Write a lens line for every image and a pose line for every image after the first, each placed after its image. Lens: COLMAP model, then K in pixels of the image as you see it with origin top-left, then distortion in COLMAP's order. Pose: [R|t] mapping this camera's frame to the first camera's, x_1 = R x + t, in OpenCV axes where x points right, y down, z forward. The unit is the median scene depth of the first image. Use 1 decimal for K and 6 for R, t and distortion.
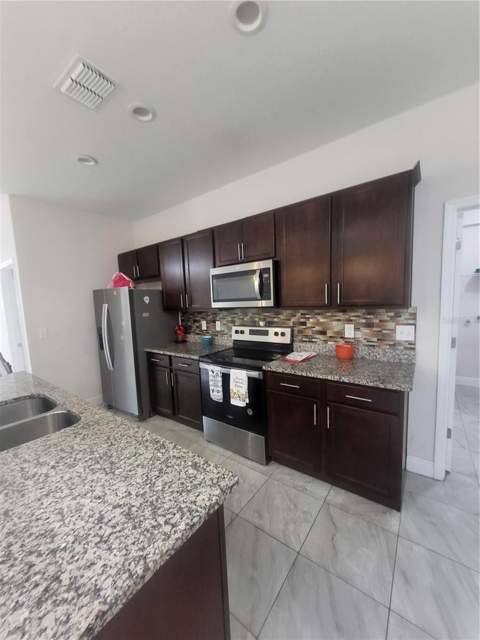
lens RADIAL K [[250.7, 0, 235.7], [0, 250.7, 324.7], [0, 0, 1]] dist [0.008901, 0.000969]
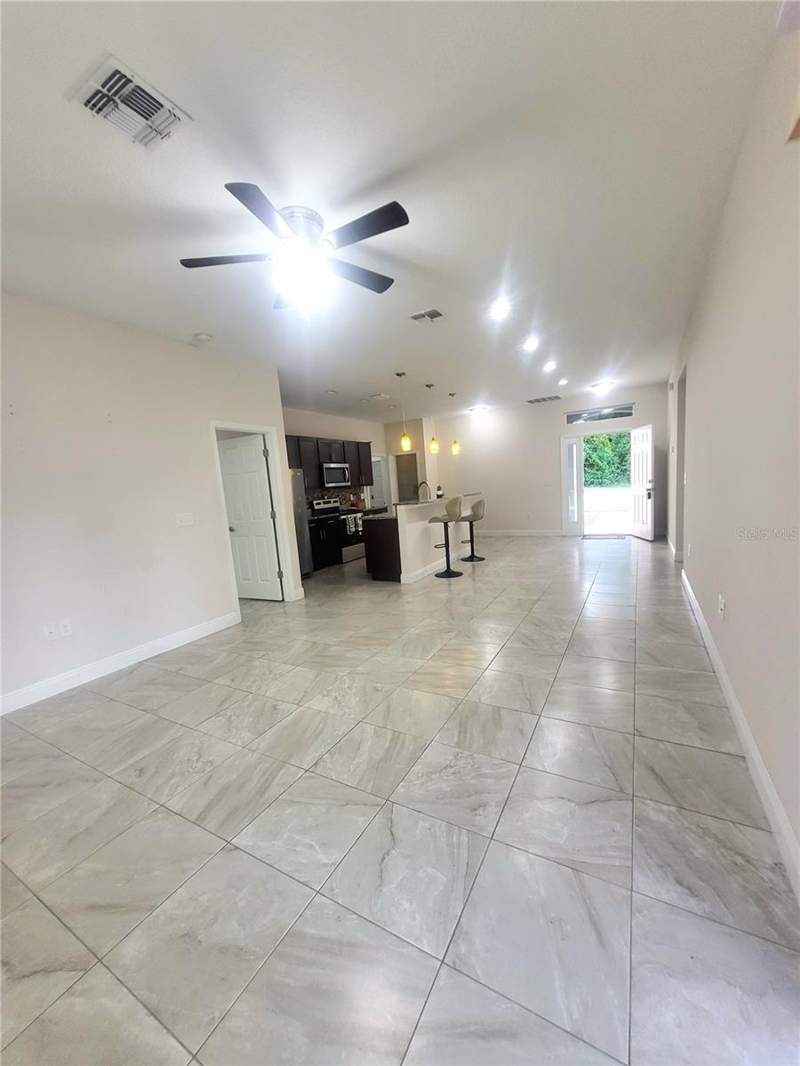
lens RADIAL K [[417.5, 0, 397.8], [0, 417.5, 535.7], [0, 0, 1]] dist [0.008901, 0.000969]
pose [[-0.128504, -0.072182, 0.989079, -3.621164], [0.176586, 0.979744, 0.094444, 0.088590], [-0.975861, 0.186794, -0.113154, 1.123118]]
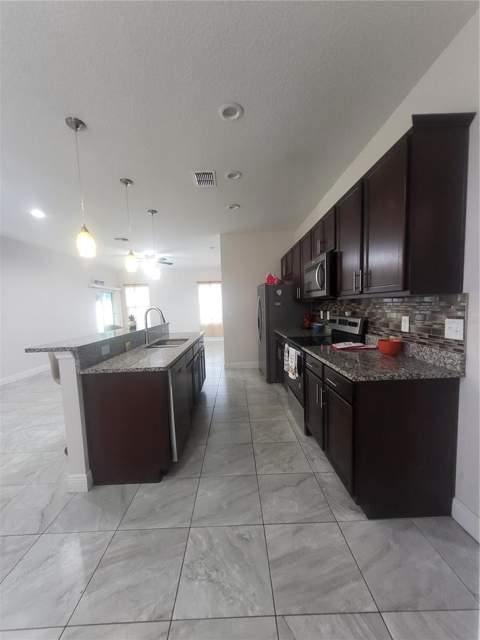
lens RADIAL K [[250.7, 0, 238.4], [0, 250.7, 321.9], [0, 0, 1]] dist [0.008901, 0.000969]
pose [[0.620375, 0.076569, -0.780558, 0.786381], [-0.074278, 0.996486, 0.038715, 0.027707], [0.780780, 0.033961, 0.623883, 0.037129]]
